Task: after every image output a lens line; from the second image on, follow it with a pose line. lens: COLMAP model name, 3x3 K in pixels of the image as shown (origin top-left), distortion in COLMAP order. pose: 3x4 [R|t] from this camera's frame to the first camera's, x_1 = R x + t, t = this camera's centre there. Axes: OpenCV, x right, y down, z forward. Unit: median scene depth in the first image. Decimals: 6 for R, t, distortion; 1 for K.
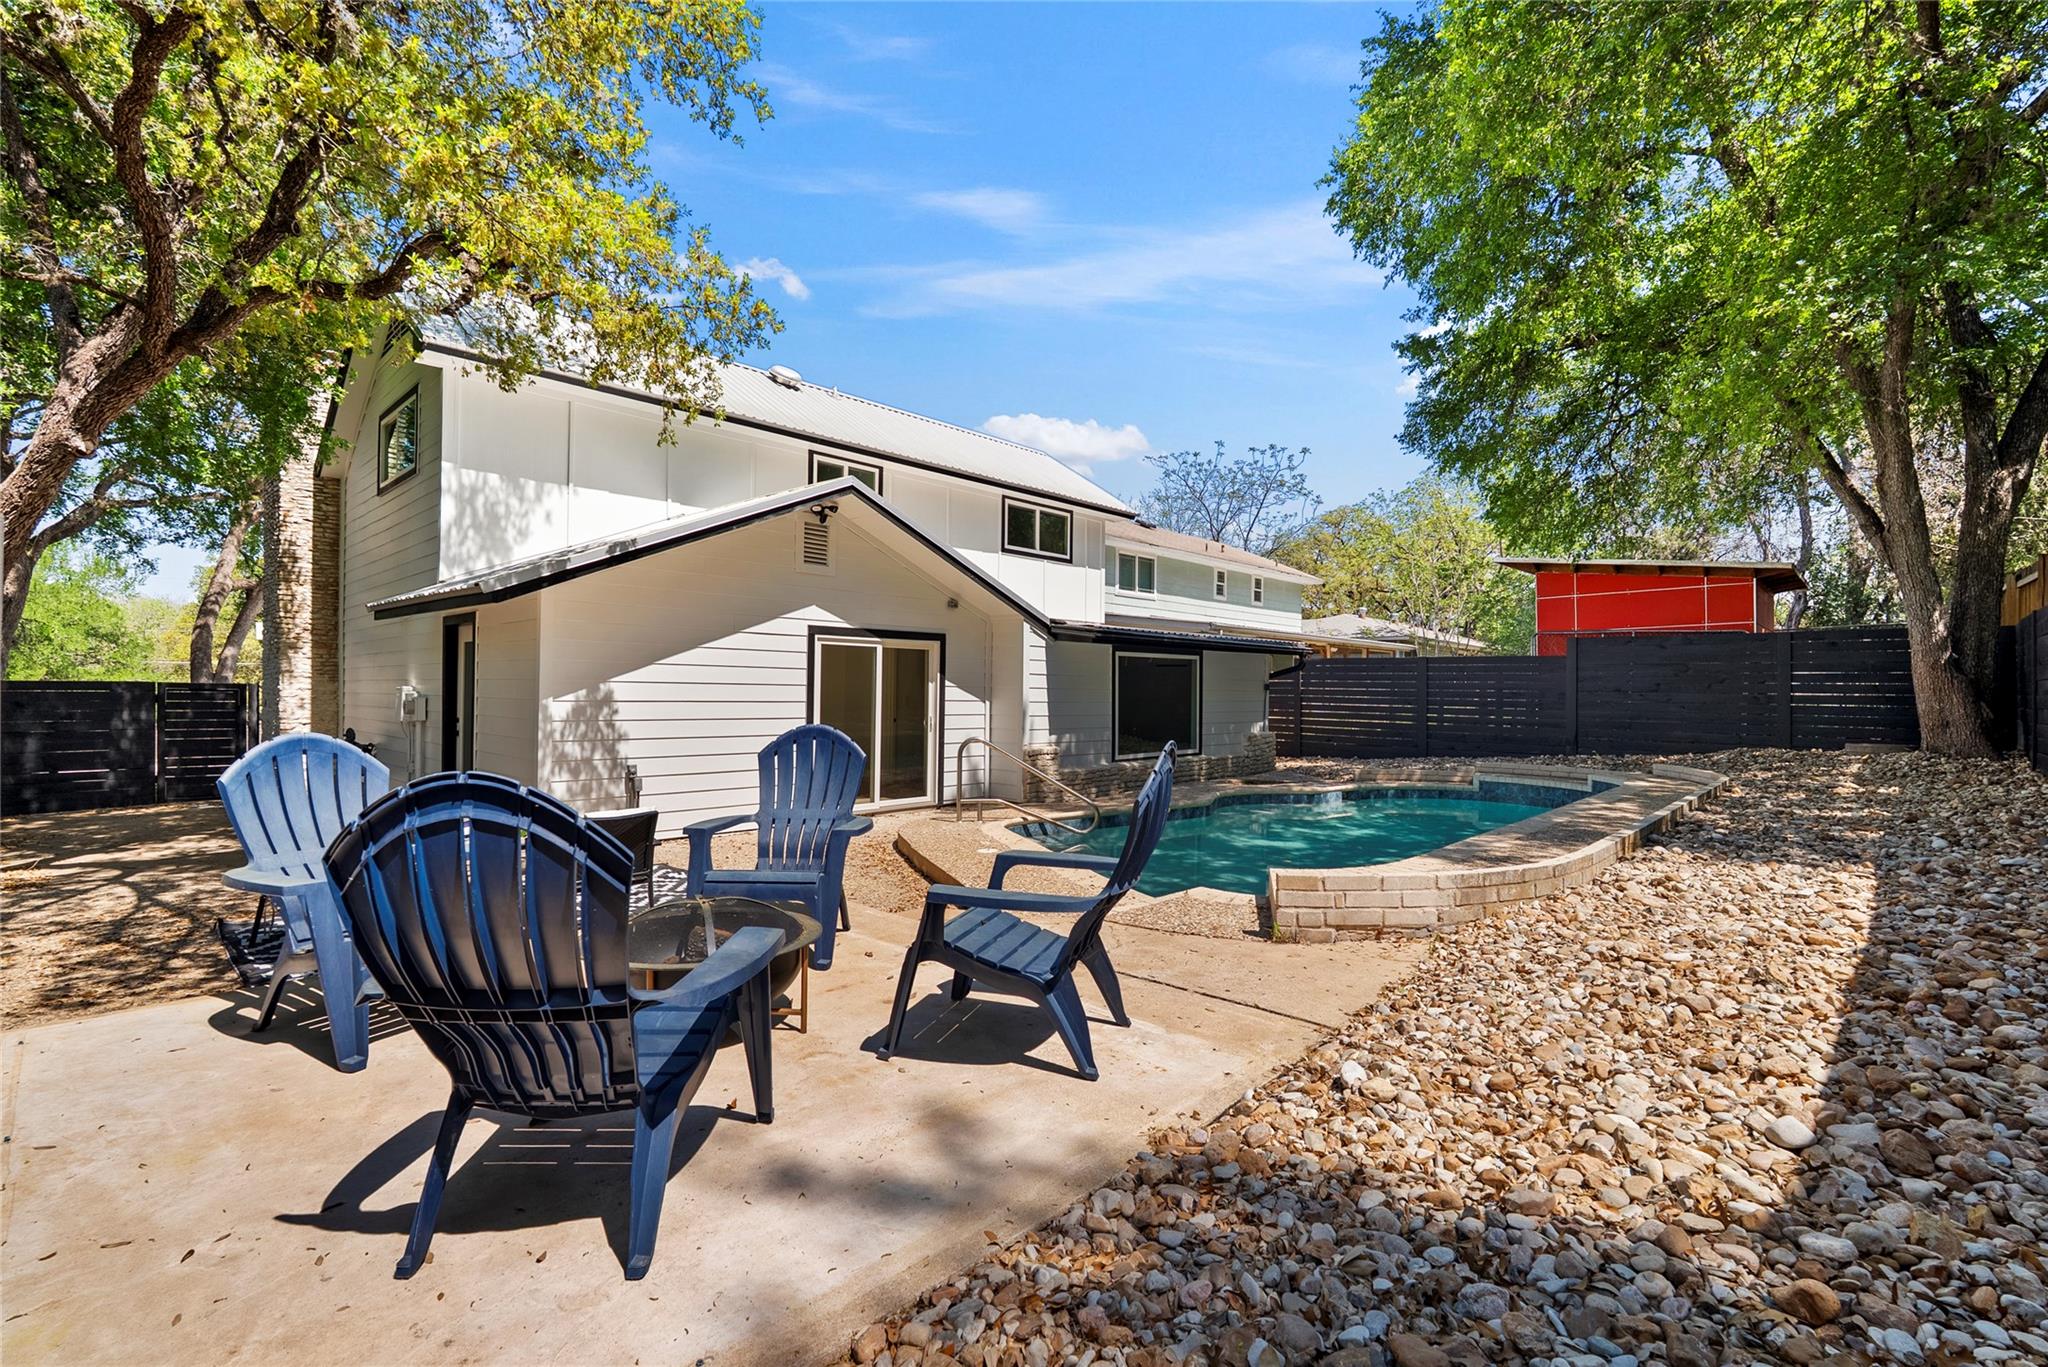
lens RADIAL K [[916.9, 0, 1026.7], [0, 916.9, 683.9], [0, 0, 1]] dist [-0.007353, 0.001841]
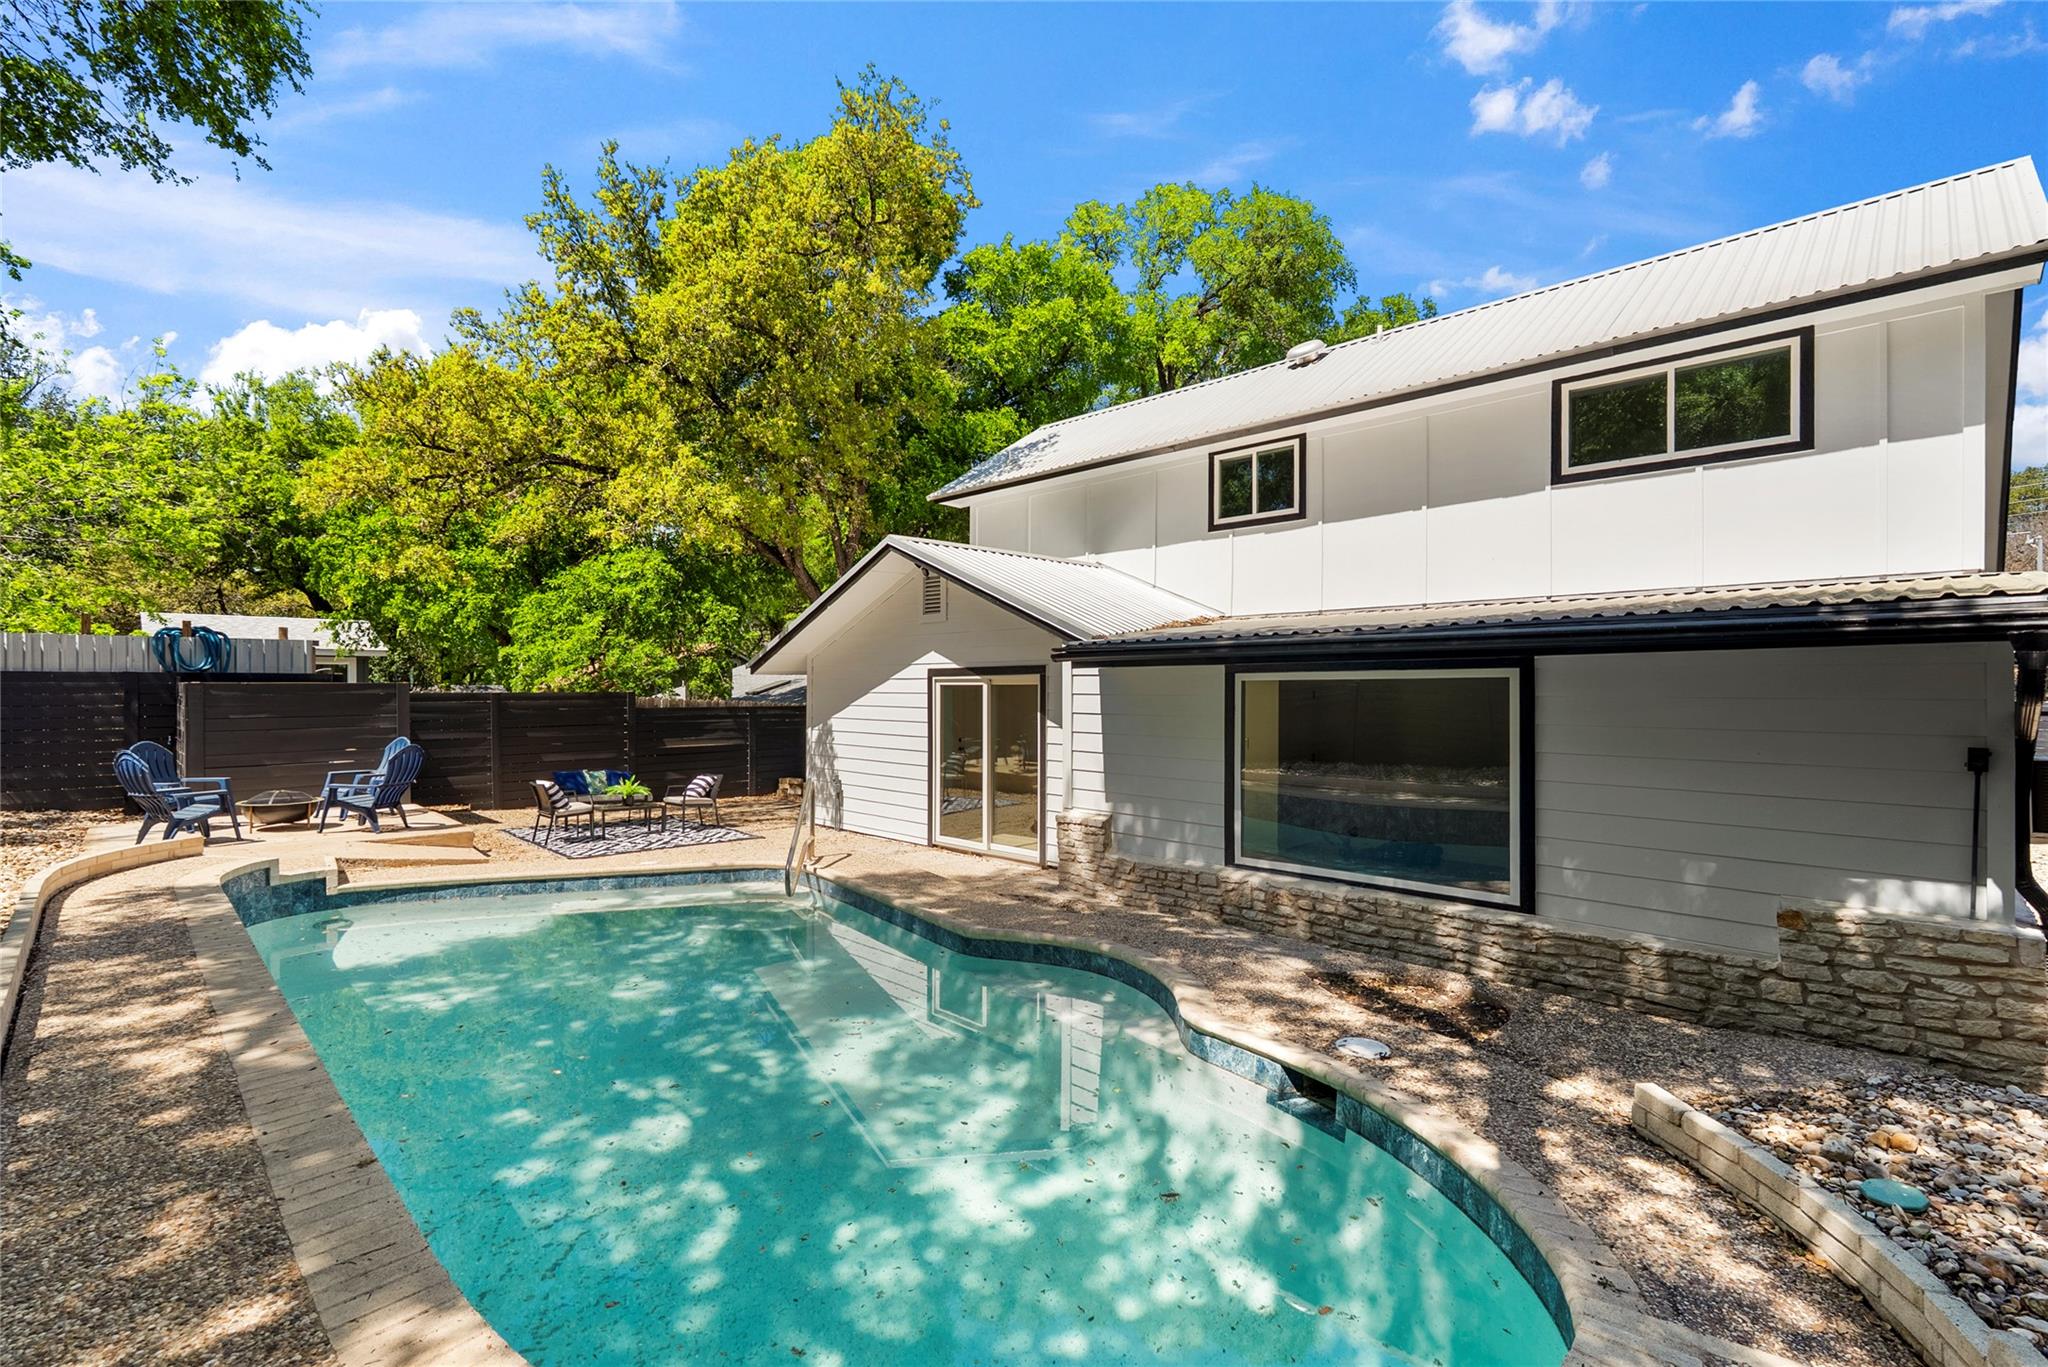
lens RADIAL K [[916.9, 0, 1022.0], [0, 916.9, 705.4], [0, 0, 1]] dist [-0.007353, 0.001841]
pose [[-0.036425, 0.001113, -0.999336, 0.771671], [0.000433, 0.999999, 0.001098, -0.018482], [0.999336, -0.000392, -0.036426, 1.019425]]
